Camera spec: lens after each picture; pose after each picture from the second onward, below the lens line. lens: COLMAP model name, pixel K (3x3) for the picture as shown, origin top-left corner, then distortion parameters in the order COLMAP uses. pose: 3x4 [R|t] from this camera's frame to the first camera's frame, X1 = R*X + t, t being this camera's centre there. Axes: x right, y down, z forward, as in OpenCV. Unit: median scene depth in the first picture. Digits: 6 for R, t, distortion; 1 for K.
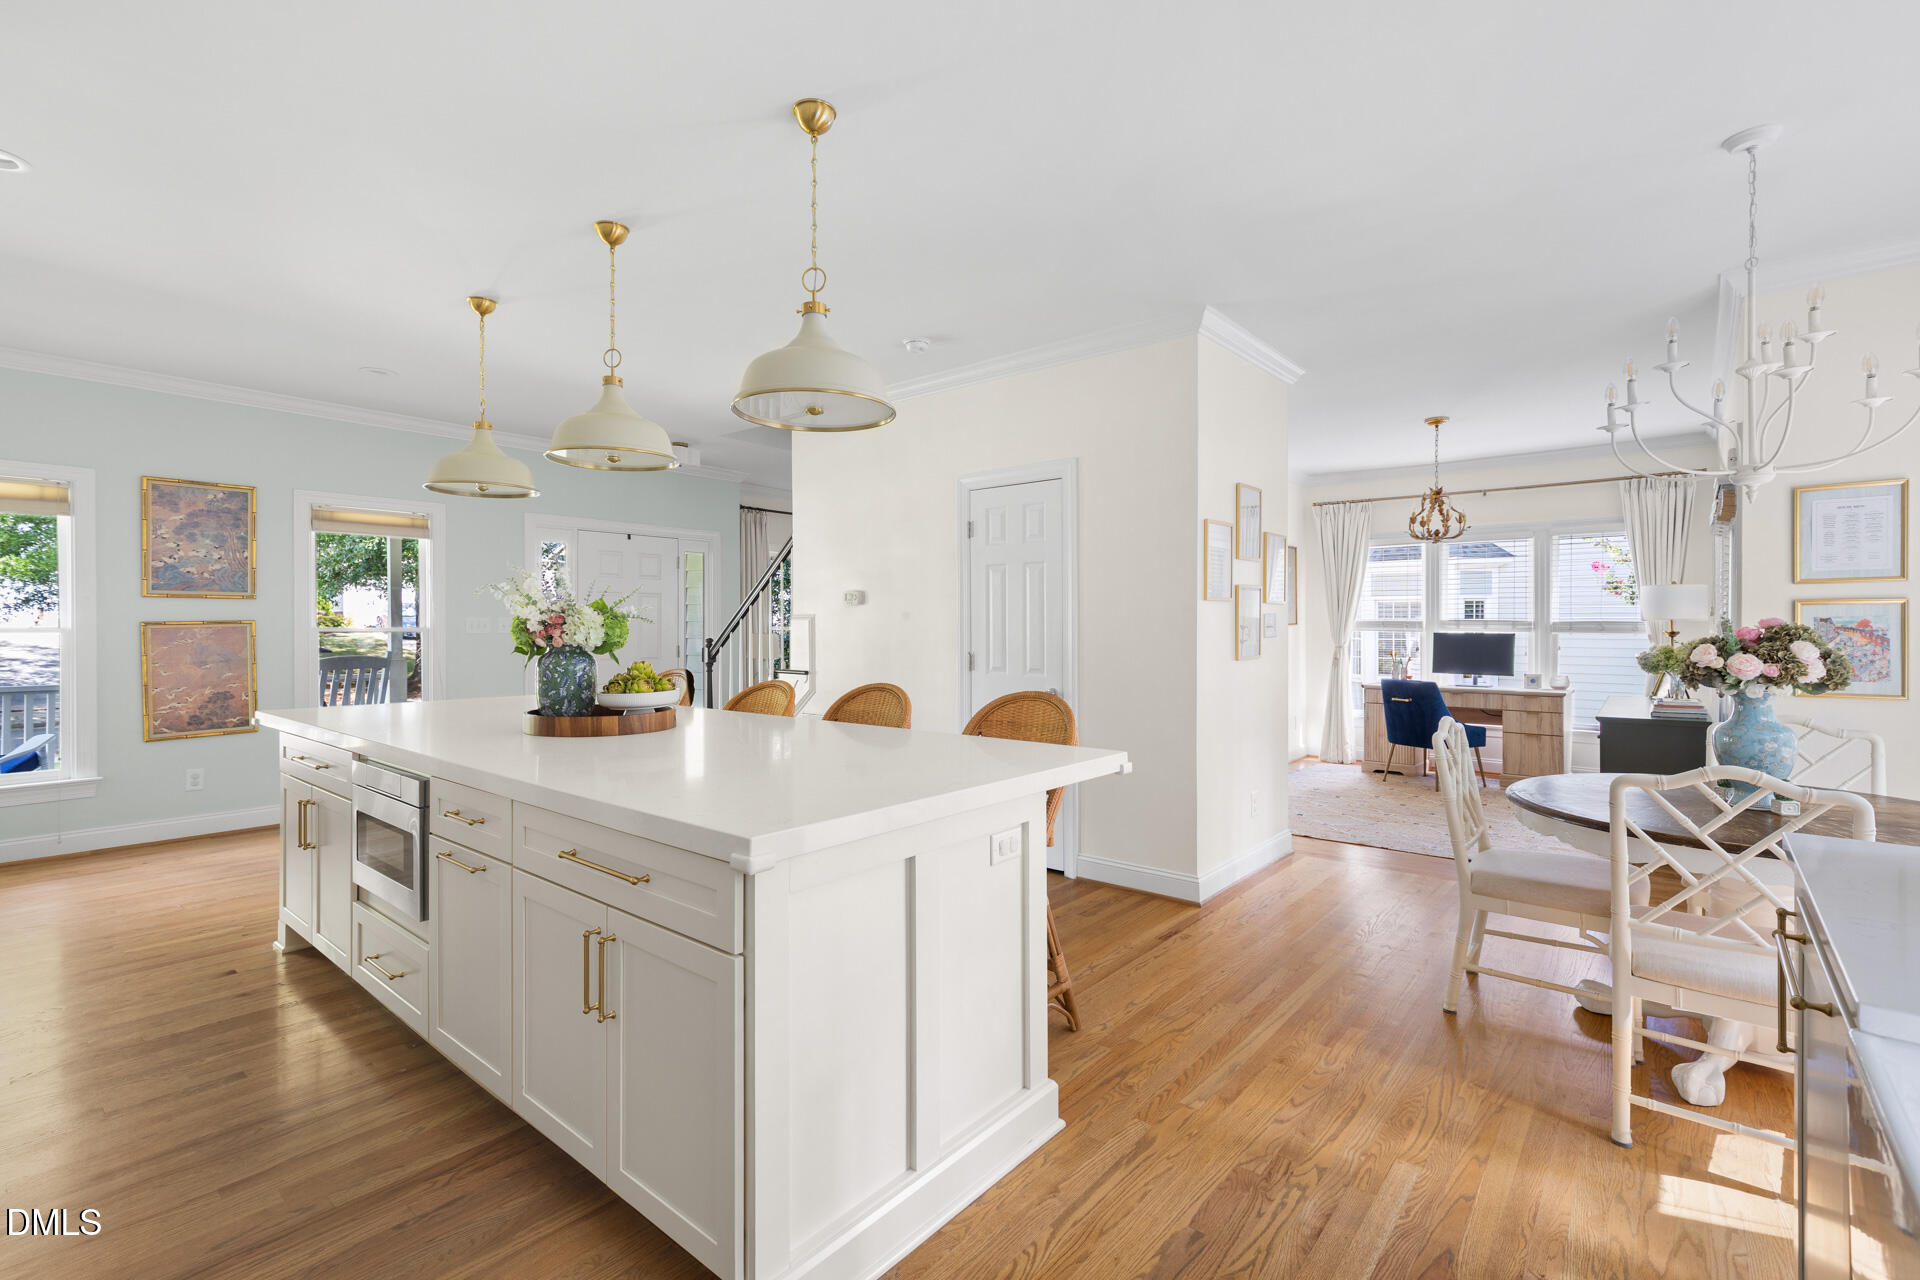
lens RADIAL K [[861.8, 0, 965.2], [0, 861.8, 625.6], [0, 0, 1]] dist [0.007569, -0.000934]
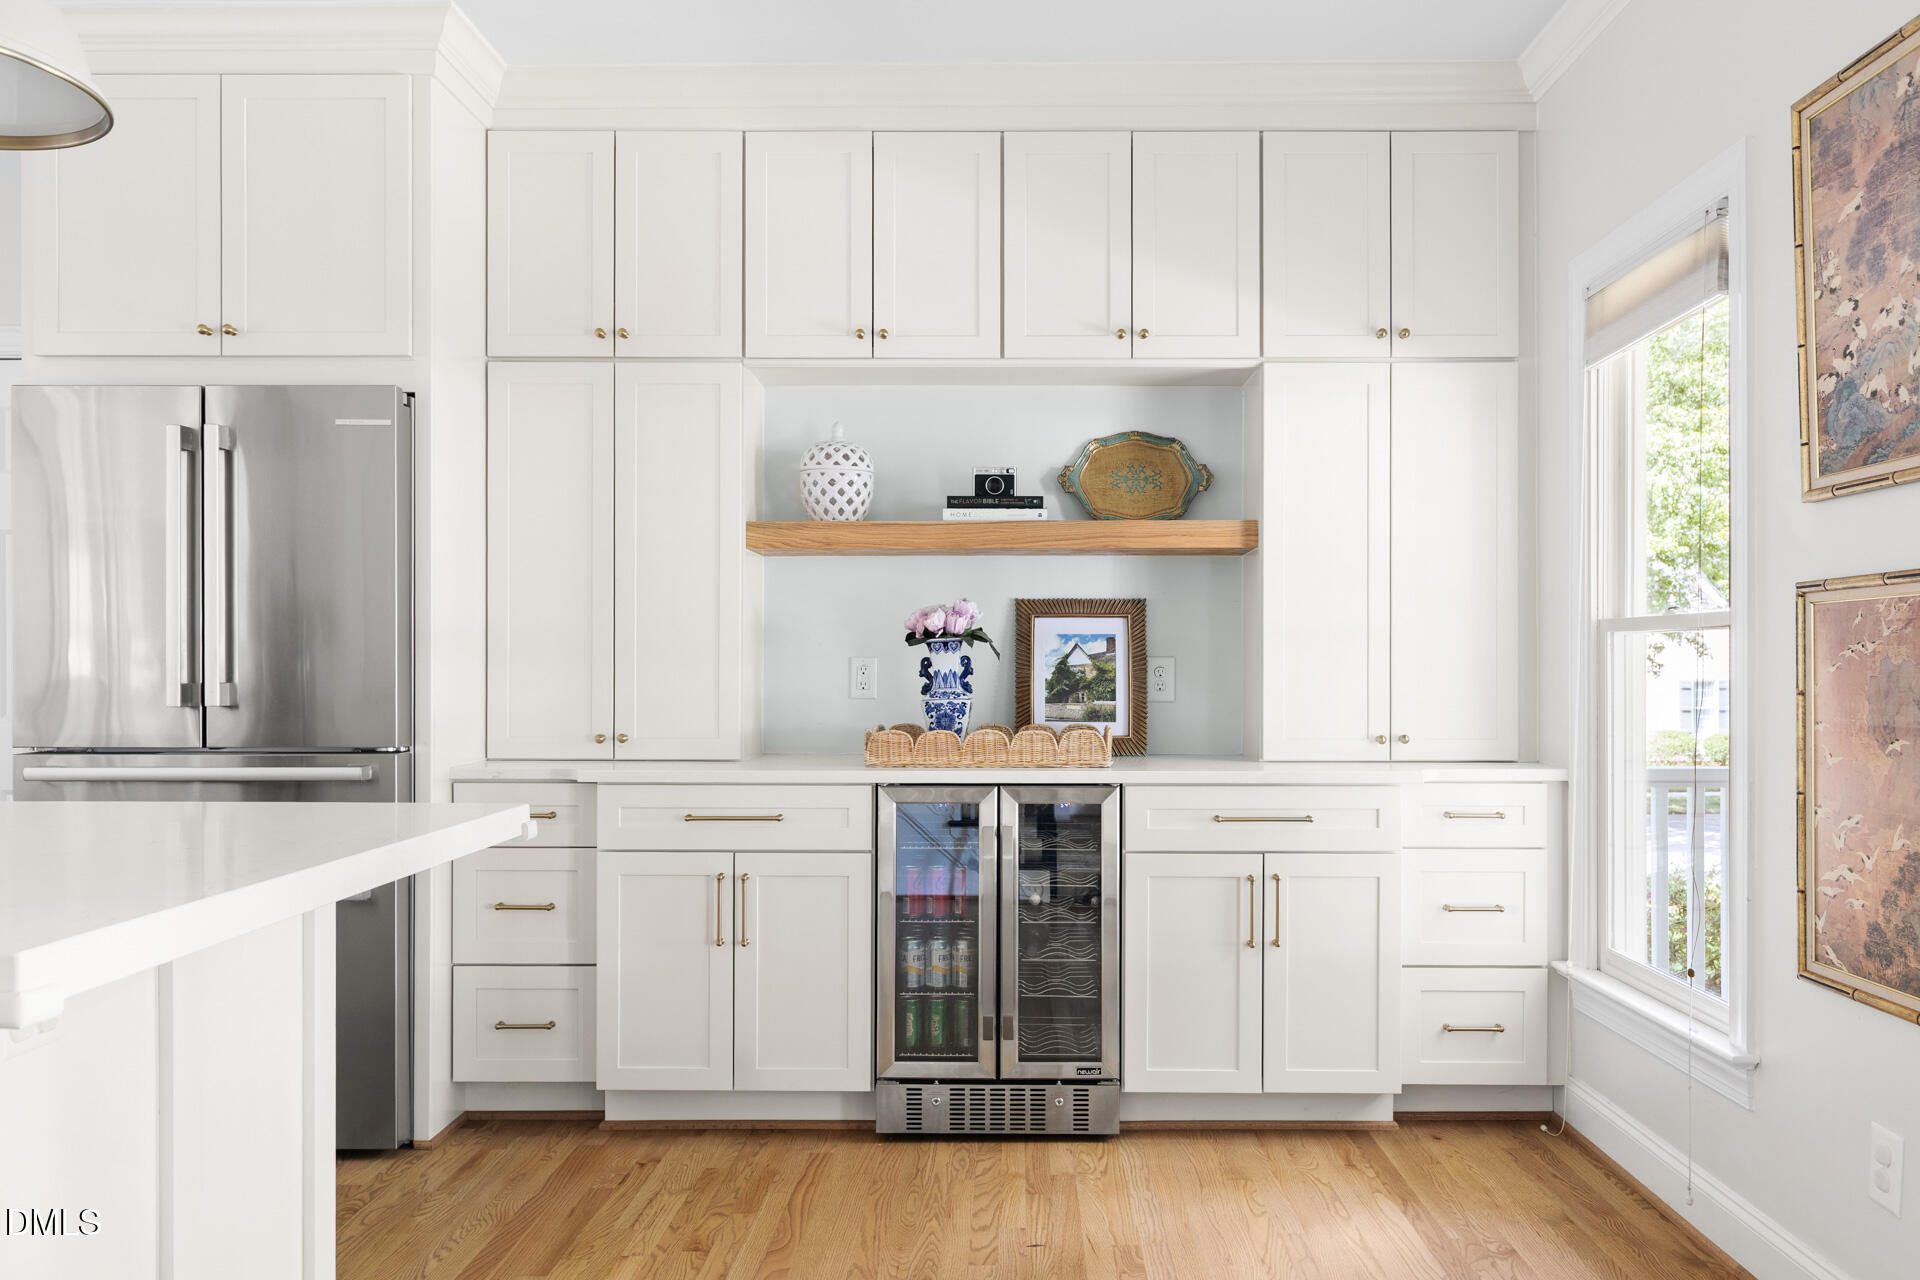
lens RADIAL K [[1484.9, 0, 963.4], [0, 1484.9, 671.5], [0, 0, 1]] dist [0.008437, -0.004214]
pose [[-0.769820, 0.002498, -0.638256, -0.373340], [0.000113, 0.999993, 0.003777, 0.022752], [0.638261, 0.002835, -0.769815, 1.158264]]
